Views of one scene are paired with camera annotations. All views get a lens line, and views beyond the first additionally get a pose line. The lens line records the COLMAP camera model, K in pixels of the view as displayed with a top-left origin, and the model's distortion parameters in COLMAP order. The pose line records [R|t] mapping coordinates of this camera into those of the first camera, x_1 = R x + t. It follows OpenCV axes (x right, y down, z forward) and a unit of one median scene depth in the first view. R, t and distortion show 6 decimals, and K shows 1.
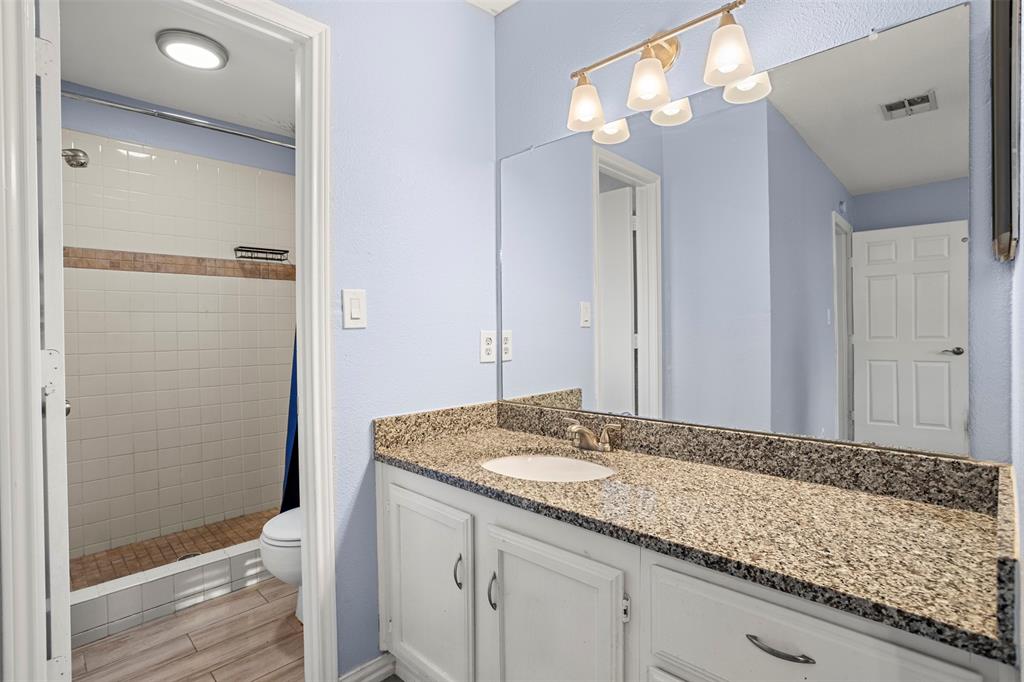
lens RADIAL K [[498.2, 0, 503.6], [0, 498.2, 334.7], [0, 0, 1]] dist [-0.010760, 0.006499]
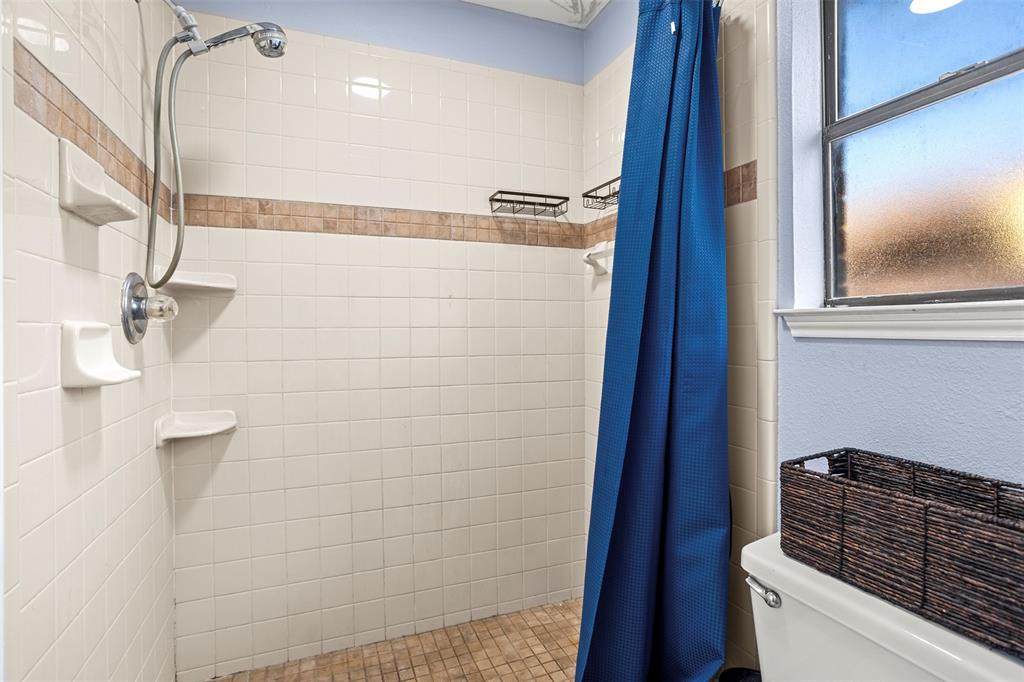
lens RADIAL K [[498.2, 0, 514.5], [0, 498.2, 340.3], [0, 0, 1]] dist [-0.010760, 0.006499]
pose [[0.924517, 0.012335, -0.380941, -0.283748], [-0.011172, 0.999924, 0.005264, 0.004253], [0.380977, -0.000611, 0.924584, 0.449769]]
